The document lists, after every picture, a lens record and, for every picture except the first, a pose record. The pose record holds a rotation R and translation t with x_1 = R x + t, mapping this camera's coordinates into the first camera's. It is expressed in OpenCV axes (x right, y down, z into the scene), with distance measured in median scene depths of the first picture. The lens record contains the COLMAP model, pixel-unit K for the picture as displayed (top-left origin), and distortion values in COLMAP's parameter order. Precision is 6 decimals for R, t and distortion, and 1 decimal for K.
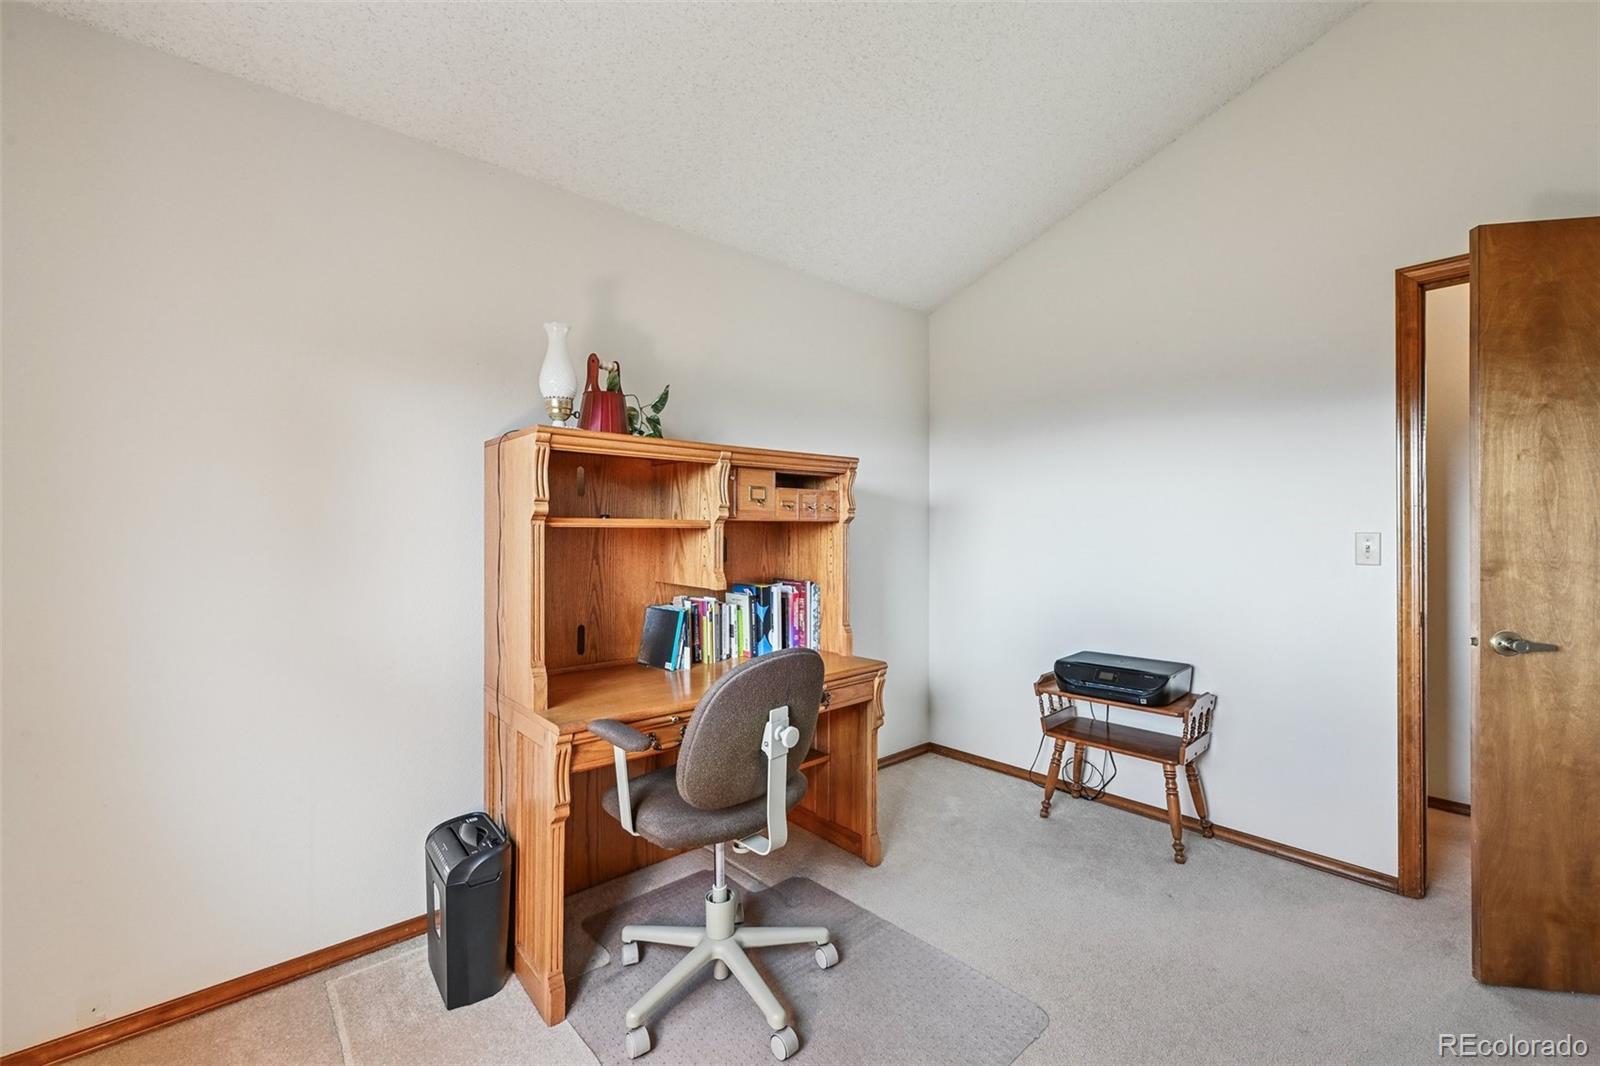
lens RADIAL K [[683.1, 0, 801.1], [0, 683.1, 516.1], [0, 0, 1]] dist [0.000671, 0.000099]
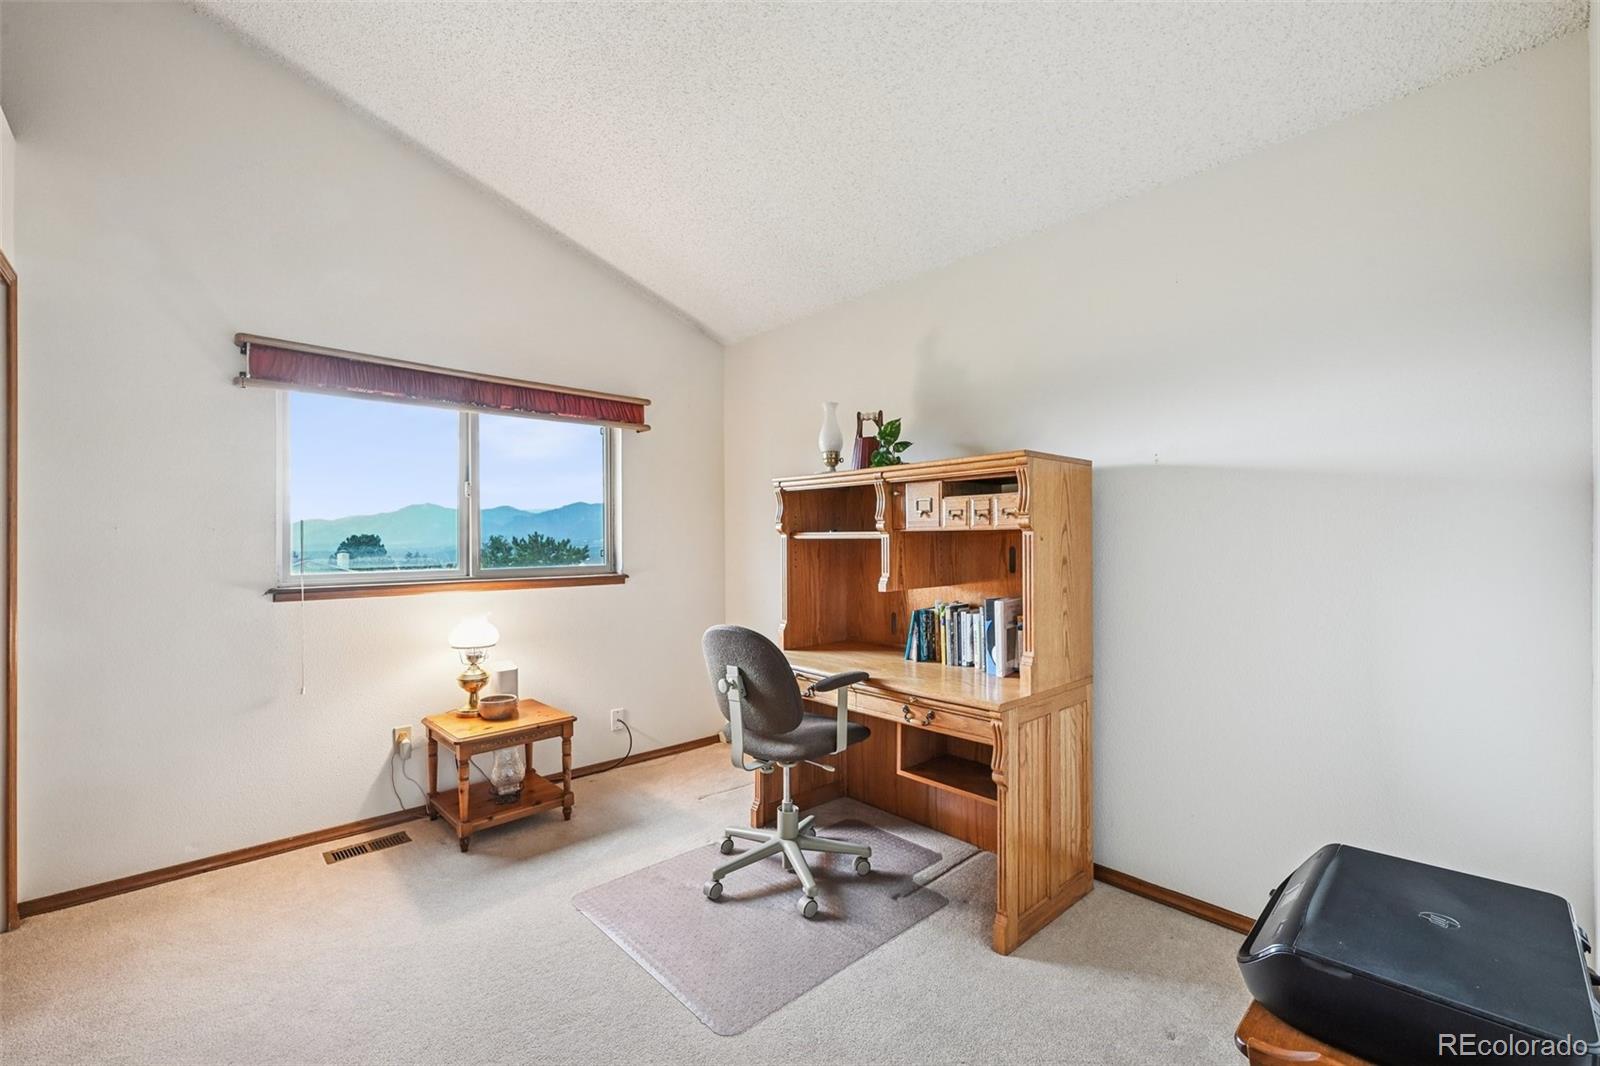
lens RADIAL K [[657.9, 0, 794.5], [0, 657.9, 532.6], [0, 0, 1]] dist [-0.001174, 0.000031]
pose [[-0.005910, -0.005263, -0.999969, 0.919446], [0.032934, 0.999443, -0.005455, 0.007893], [0.999440, -0.032965, -0.005733, 0.795688]]
